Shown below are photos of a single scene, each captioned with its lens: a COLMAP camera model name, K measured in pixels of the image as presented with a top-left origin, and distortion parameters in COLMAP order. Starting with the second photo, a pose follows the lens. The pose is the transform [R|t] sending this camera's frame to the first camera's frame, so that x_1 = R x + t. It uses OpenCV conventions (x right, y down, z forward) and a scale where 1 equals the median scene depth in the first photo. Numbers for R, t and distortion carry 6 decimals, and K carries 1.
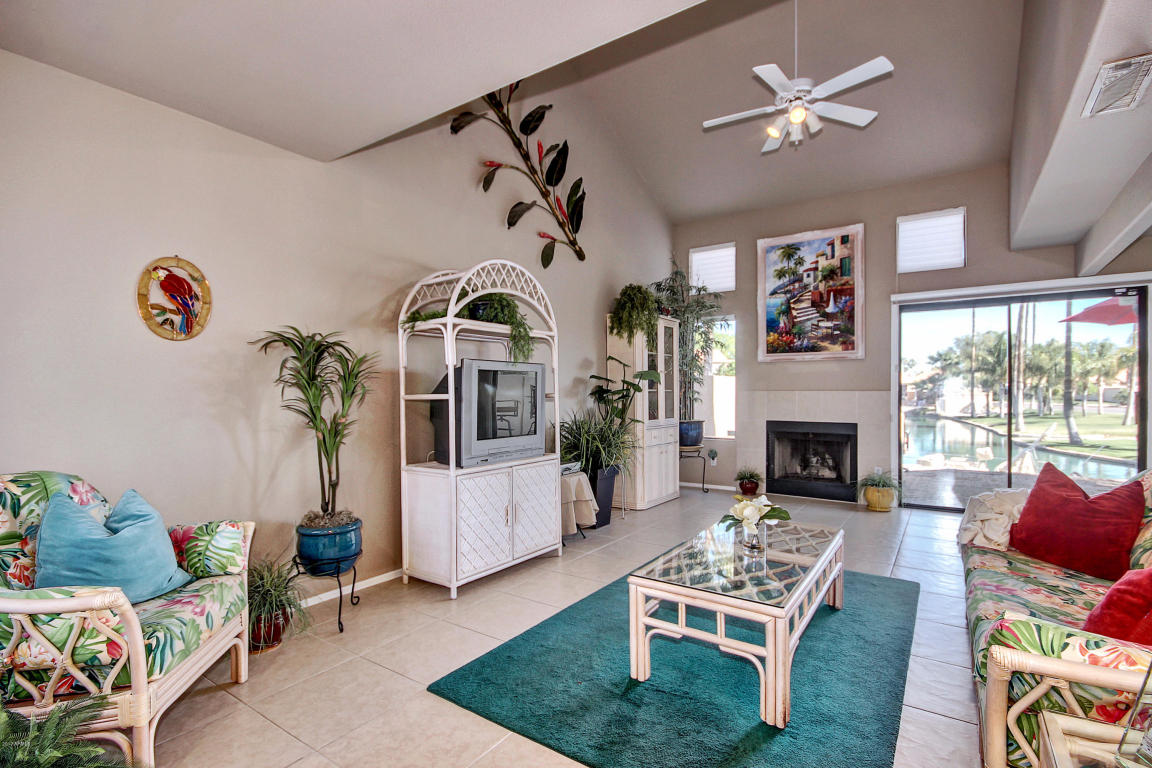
lens RADIAL K [[537.8, 0, 582.2], [0, 537.8, 385.9], [0, 0, 1]] dist [-0.004038, -0.001150]
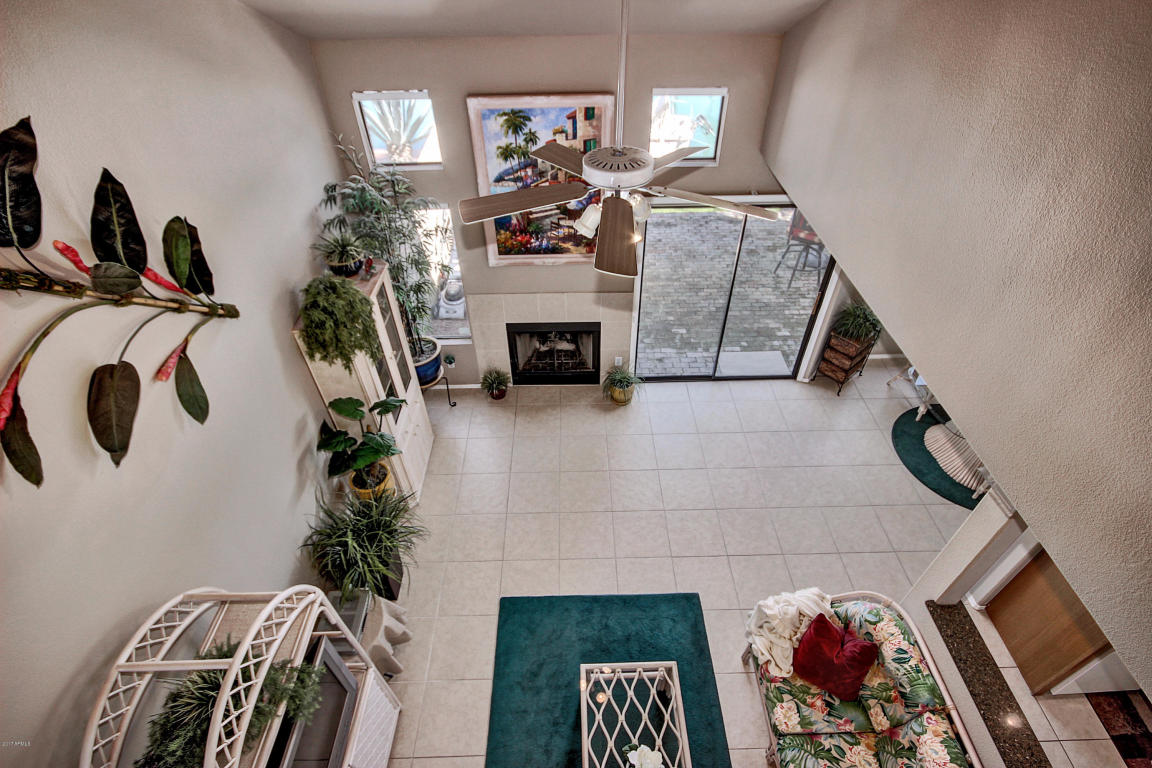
lens RADIAL K [[565.0, 0, 577.6], [0, 565.0, 388.2], [0, 0, 1]] dist [-0.003521, -0.000003]
pose [[0.816565, -0.394815, 0.421120, 0.012474], [0.009942, 0.739034, 0.673595, -0.493455], [-0.577167, -0.545847, 0.607395, 0.339086]]
